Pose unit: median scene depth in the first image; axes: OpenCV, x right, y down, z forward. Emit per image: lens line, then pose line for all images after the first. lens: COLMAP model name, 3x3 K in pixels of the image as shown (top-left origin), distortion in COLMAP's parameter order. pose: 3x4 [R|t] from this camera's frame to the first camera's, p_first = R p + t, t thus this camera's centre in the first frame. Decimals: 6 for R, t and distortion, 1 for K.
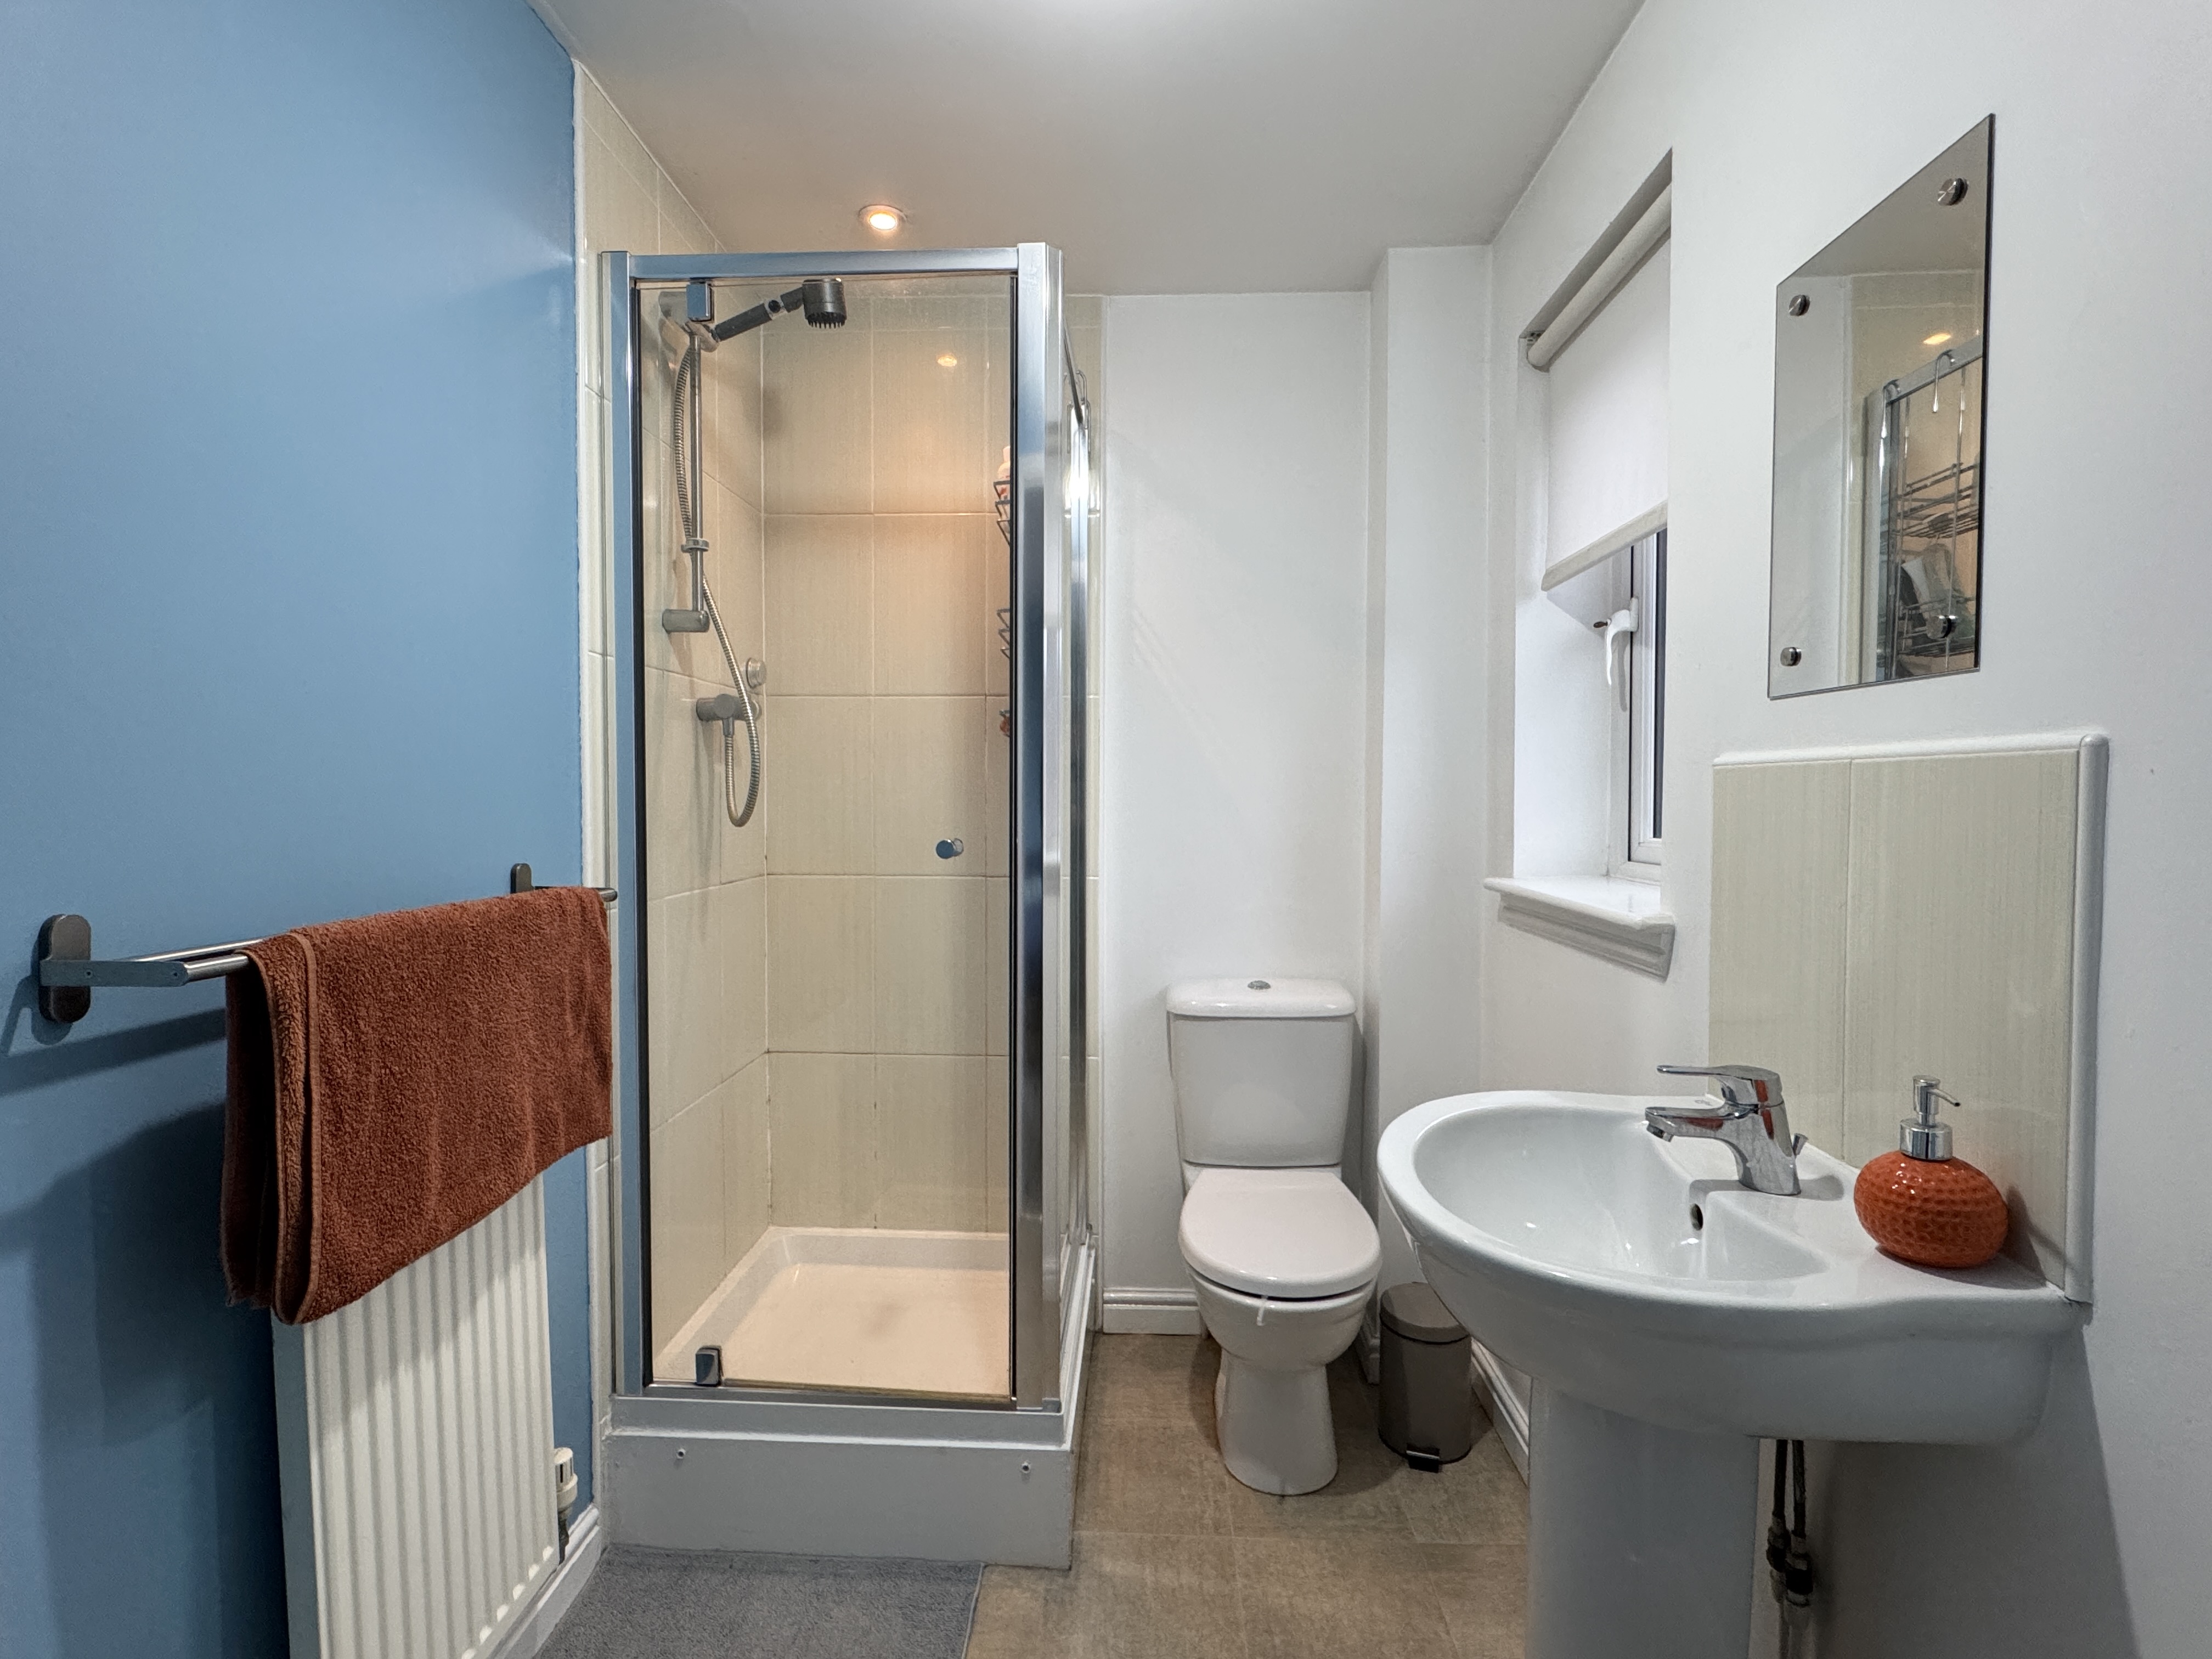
lens RADIAL K [[1067.3, 0, 1103.6], [0, 1067.3, 833.6], [0, 0, 1]] dist [-0.000954, -0.001554]
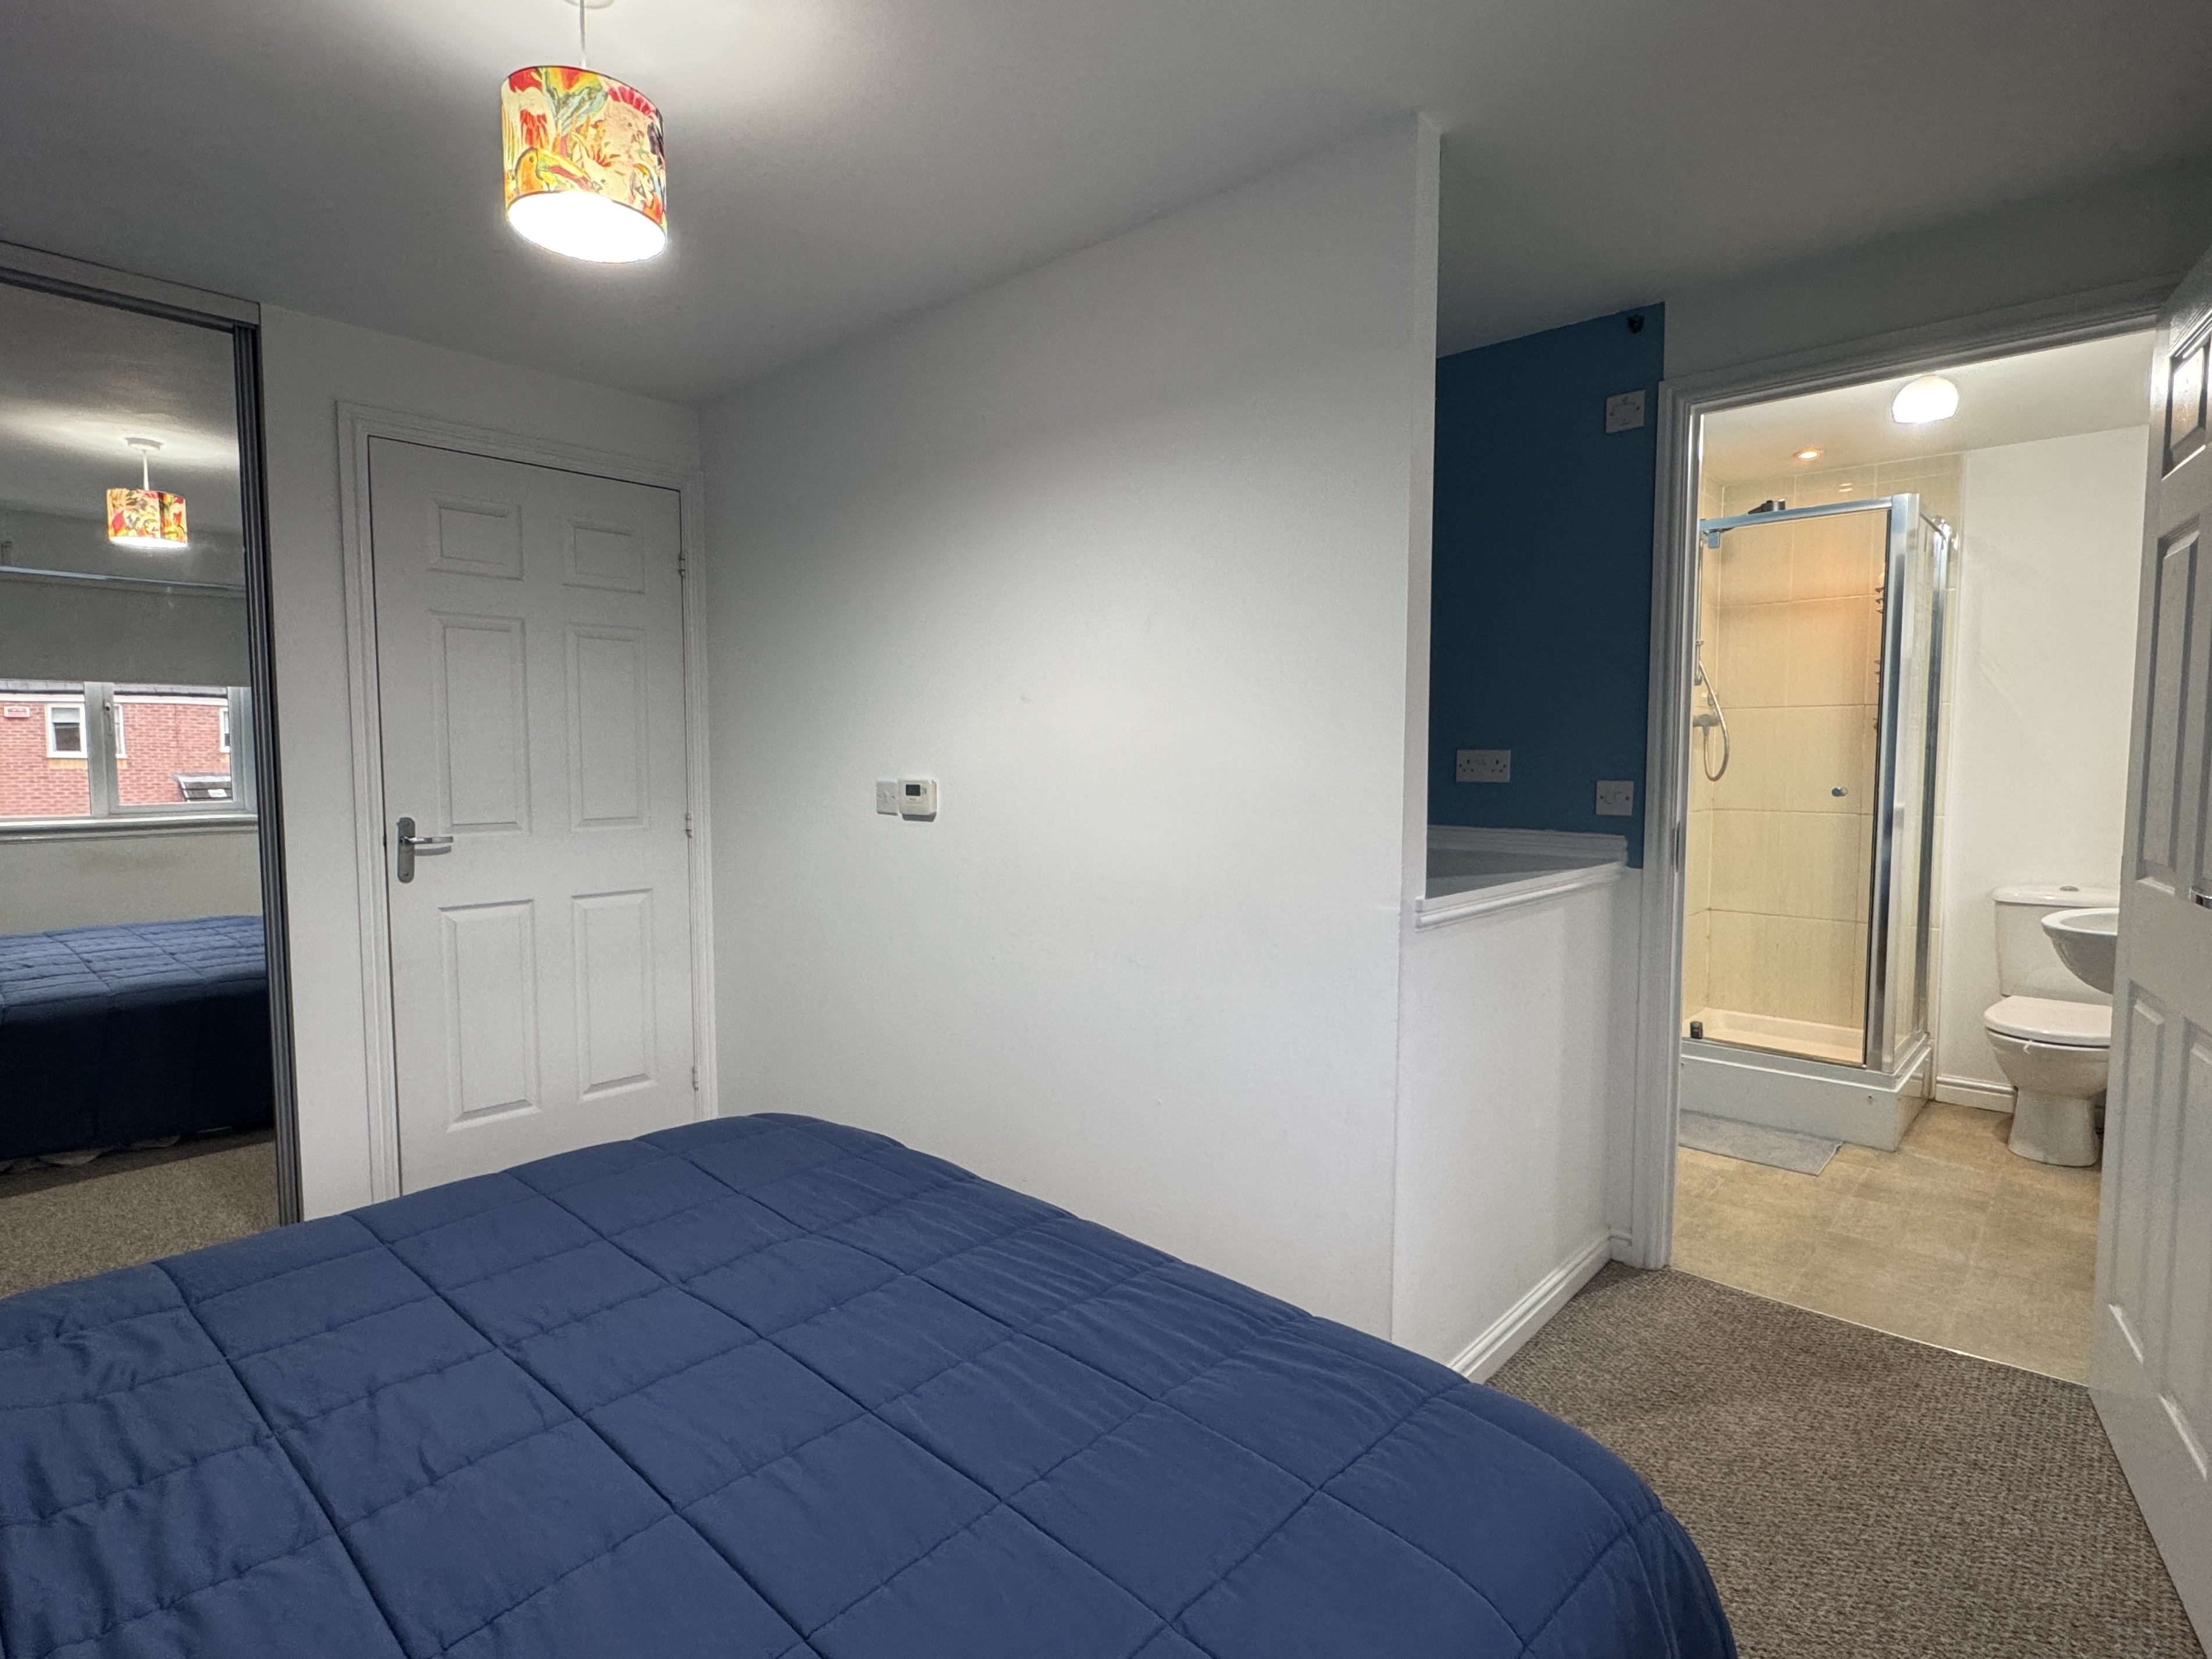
lens RADIAL K [[1127.9, 0, 1099.5], [0, 1127.9, 819.4], [0, 0, 1]] dist [0.001678, 0.000555]
pose [[0.763057, 0.037737, -0.645228, 0.149109], [-0.018462, 0.999159, 0.036603, 0.010623], [0.646067, -0.016018, 0.763113, -1.350603]]
